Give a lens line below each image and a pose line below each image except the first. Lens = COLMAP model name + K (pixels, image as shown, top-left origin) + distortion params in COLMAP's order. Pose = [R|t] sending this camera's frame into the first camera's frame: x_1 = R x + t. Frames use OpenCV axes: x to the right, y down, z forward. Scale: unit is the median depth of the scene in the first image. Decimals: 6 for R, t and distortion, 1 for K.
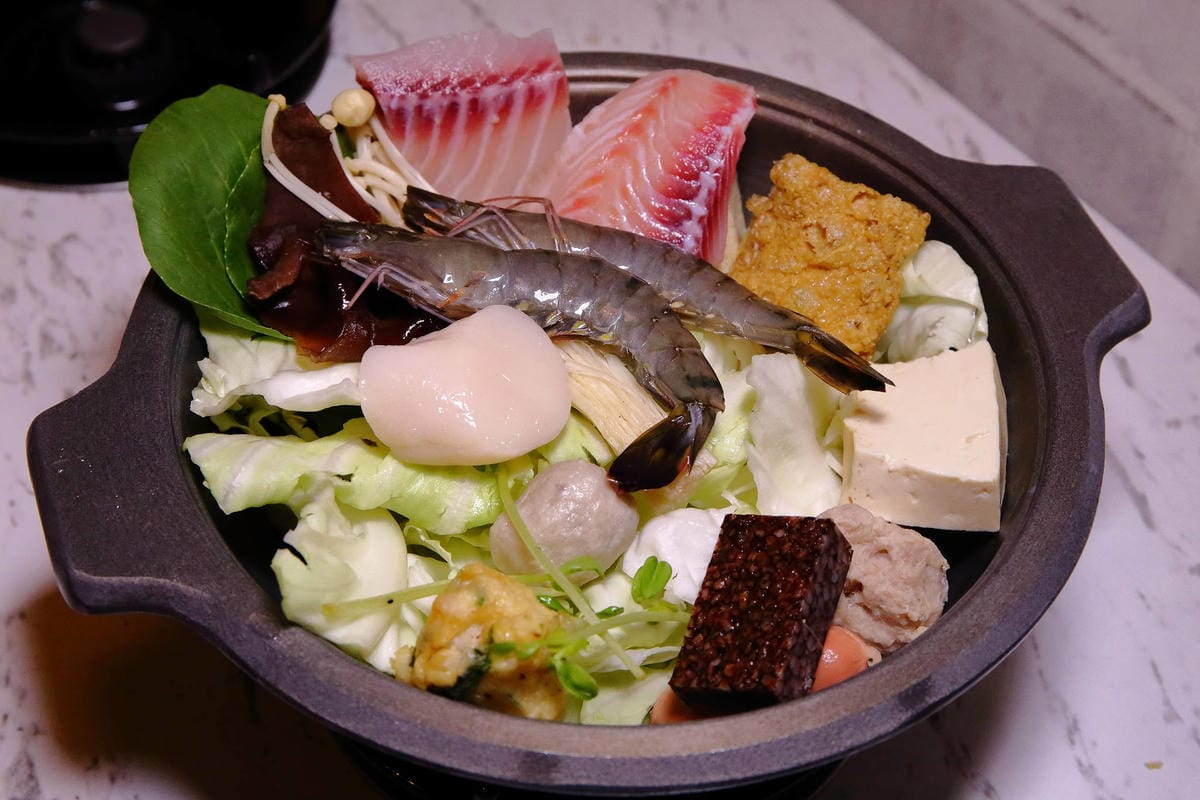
lens RADIAL K [[2231.3, 0, 601.4], [0, 2231.3, 401.4], [0, 0, 1]] dist [0.029652, 0.000000]
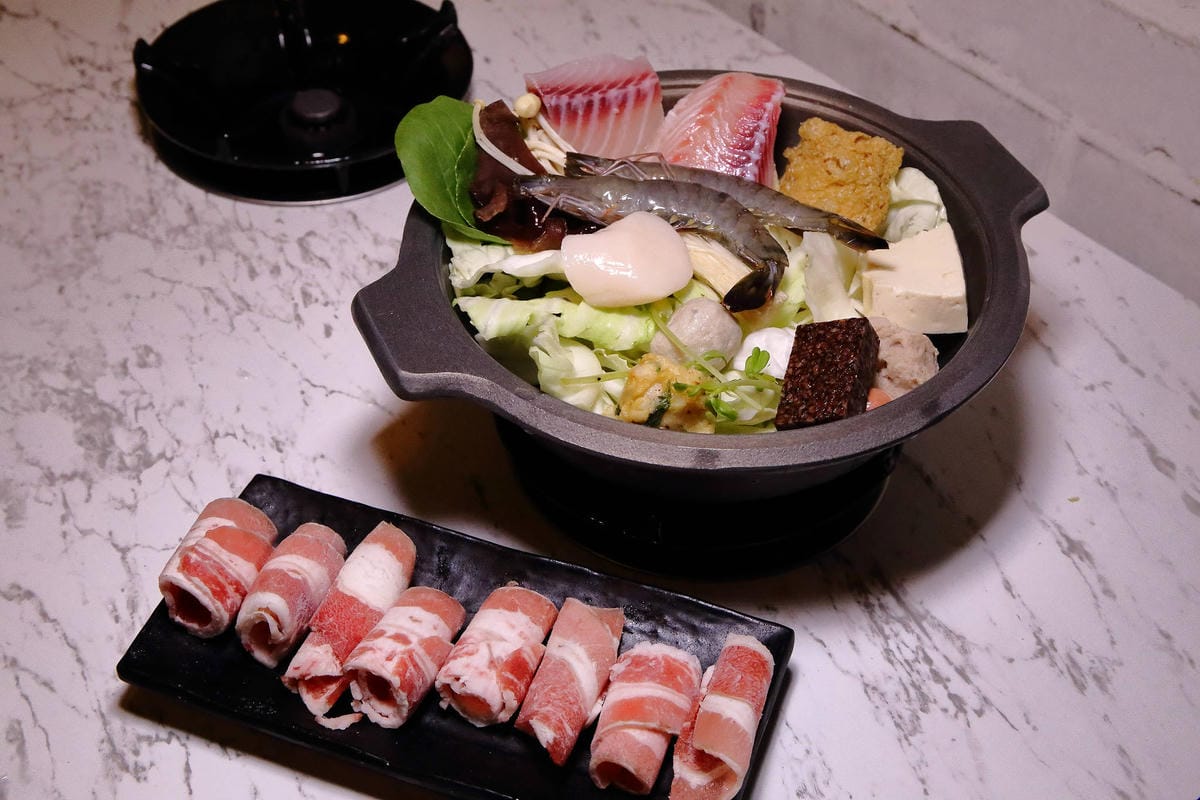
lens RADIAL K [[1928.1, 0, 599.0], [0, 1928.1, 399.0], [0, 0, 1]] dist [0.004679, 0.000000]
pose [[0.997416, -0.063109, 0.034320, -0.126696], [0.065602, 0.994857, -0.077171, 0.186450], [-0.029274, 0.079223, 0.996427, -0.334051]]
